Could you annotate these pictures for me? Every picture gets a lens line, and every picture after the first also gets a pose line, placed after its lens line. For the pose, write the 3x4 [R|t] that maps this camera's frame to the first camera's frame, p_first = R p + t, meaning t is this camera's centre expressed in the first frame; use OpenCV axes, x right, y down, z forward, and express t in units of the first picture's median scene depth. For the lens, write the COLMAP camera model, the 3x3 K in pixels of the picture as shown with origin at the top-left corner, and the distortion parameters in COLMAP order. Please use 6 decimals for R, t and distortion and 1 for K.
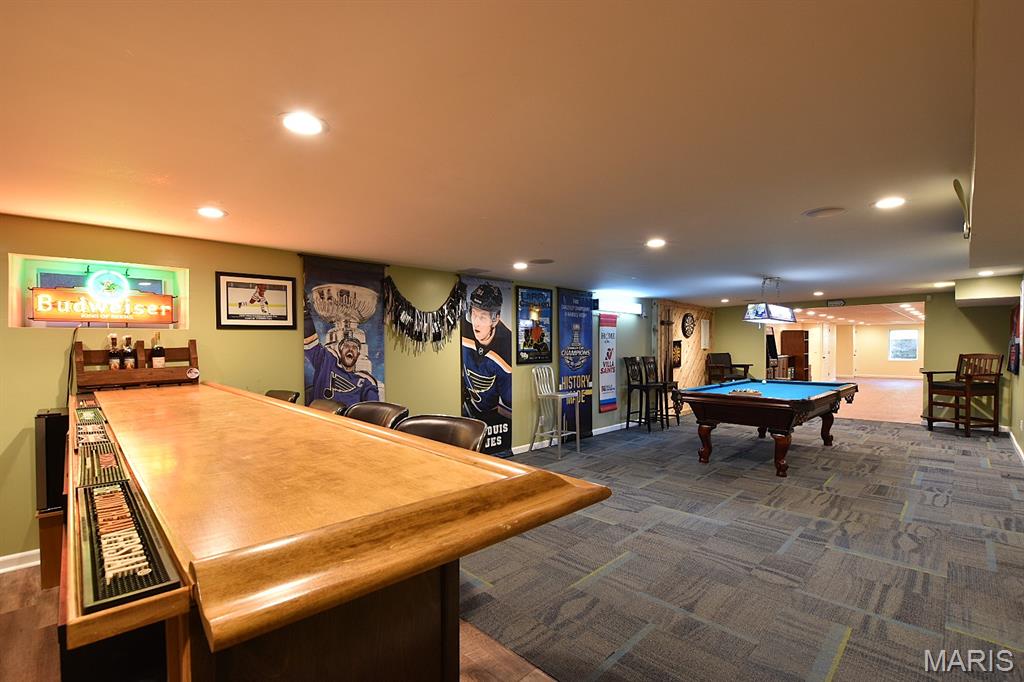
lens RADIAL K [[460.6, 0, 515.2], [0, 460.6, 348.5], [0, 0, 1]] dist [-0.027354, 0.000618]
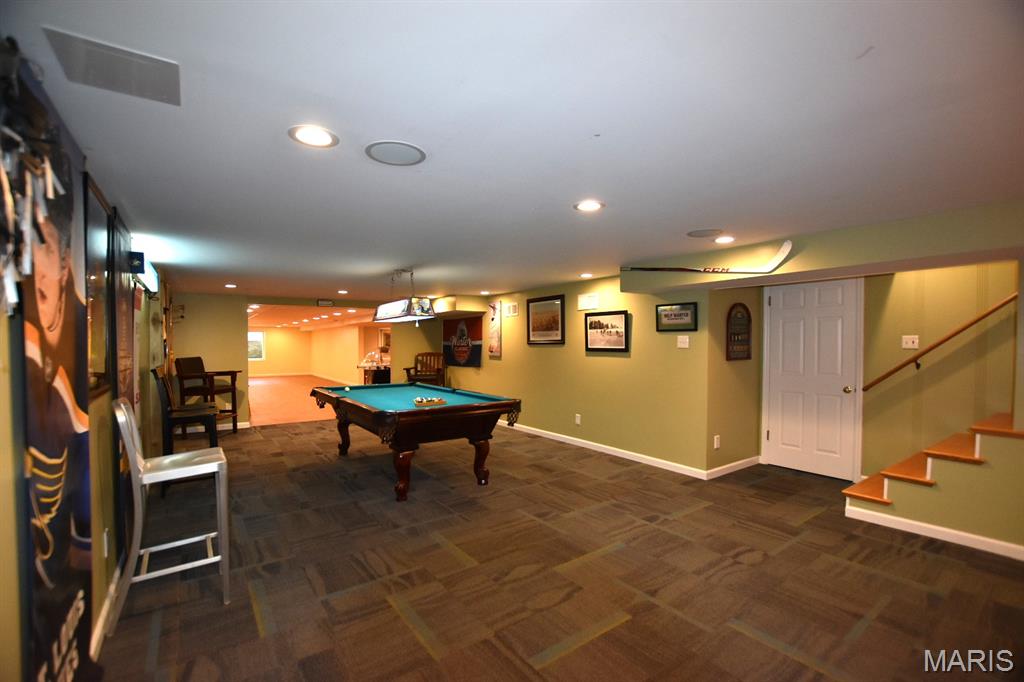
lens RADIAL K [[451.8, 0, 513.9], [0, 451.8, 352.0], [0, 0, 1]] dist [-0.035644, 0.006315]
pose [[0.159170, -0.014050, 0.987151, -0.337511], [0.008980, 0.999878, 0.012783, -0.006365], [-0.987210, 0.006830, 0.159276, 0.809516]]
